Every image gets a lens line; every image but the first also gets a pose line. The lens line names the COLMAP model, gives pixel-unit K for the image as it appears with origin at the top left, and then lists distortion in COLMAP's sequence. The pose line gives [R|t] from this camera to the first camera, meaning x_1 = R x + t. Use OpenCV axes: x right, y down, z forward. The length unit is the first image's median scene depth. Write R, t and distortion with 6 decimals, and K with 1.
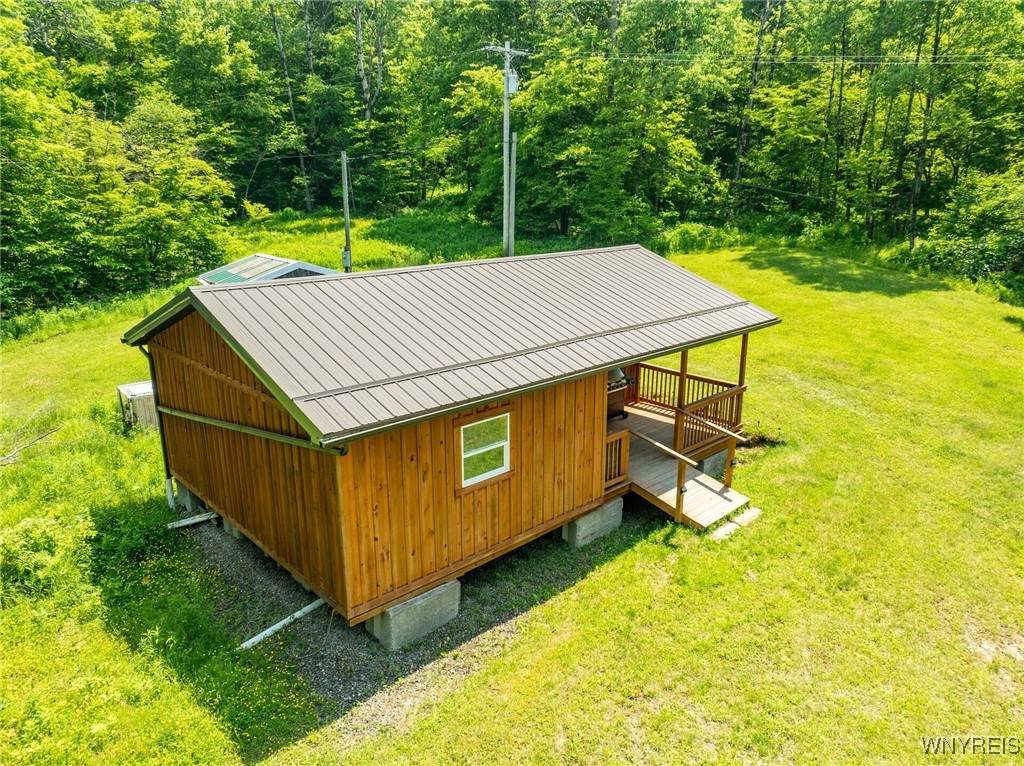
lens RADIAL K [[725.5, 0, 513.6], [0, 725.5, 387.1], [0, 0, 1]] dist [-0.035342, -0.003920]
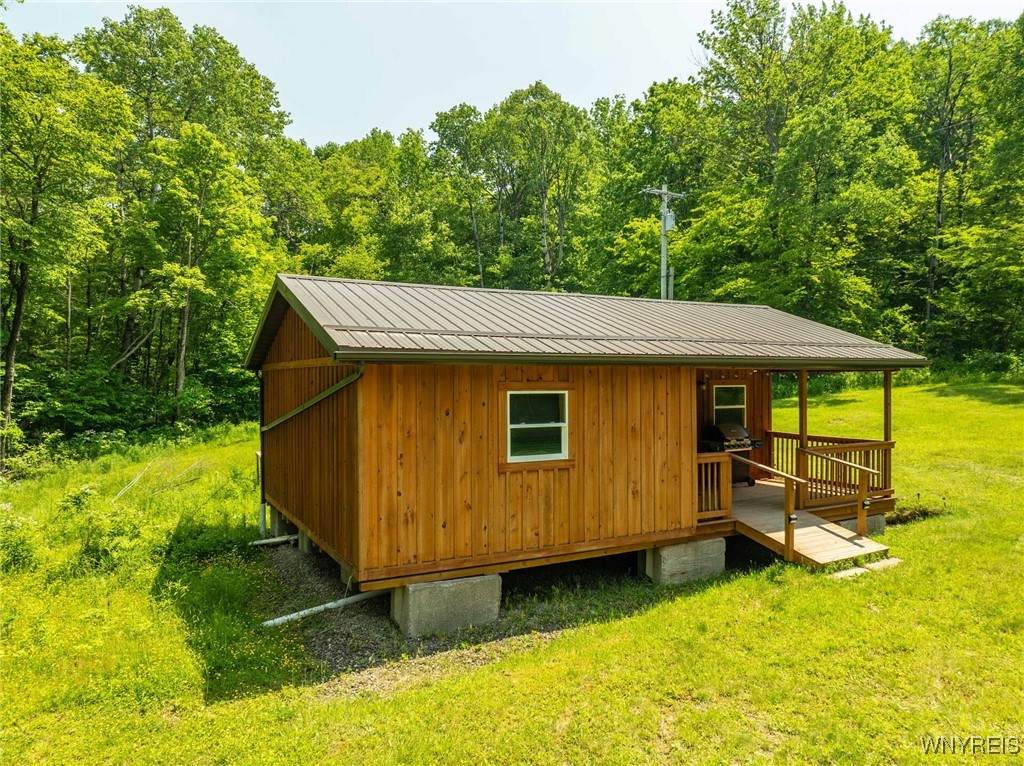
lens RADIAL K [[725.5, 0, 504.9], [0, 725.5, 372.9], [0, 0, 1]] dist [-0.035342, -0.003920]
pose [[0.962807, -0.003502, -0.270169, 0.158748], [-0.072108, 0.960320, -0.269419, 0.255517], [0.260392, 0.278879, 0.924350, 0.123340]]
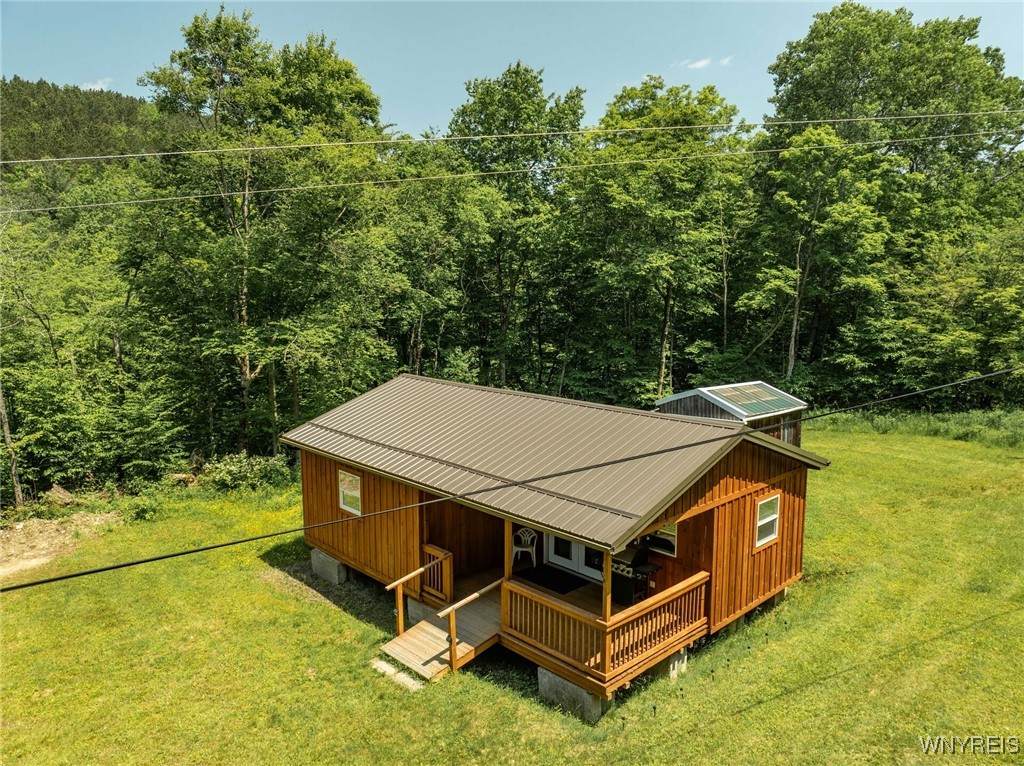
lens RADIAL K [[725.5, 0, 512.6], [0, 725.5, 375.9], [0, 0, 1]] dist [-0.035342, -0.003920]
pose [[-0.010931, 0.118936, -0.992842, 1.442168], [-0.269939, 0.955686, 0.117457, -0.425933], [0.962815, 0.269291, 0.021659, 1.177007]]
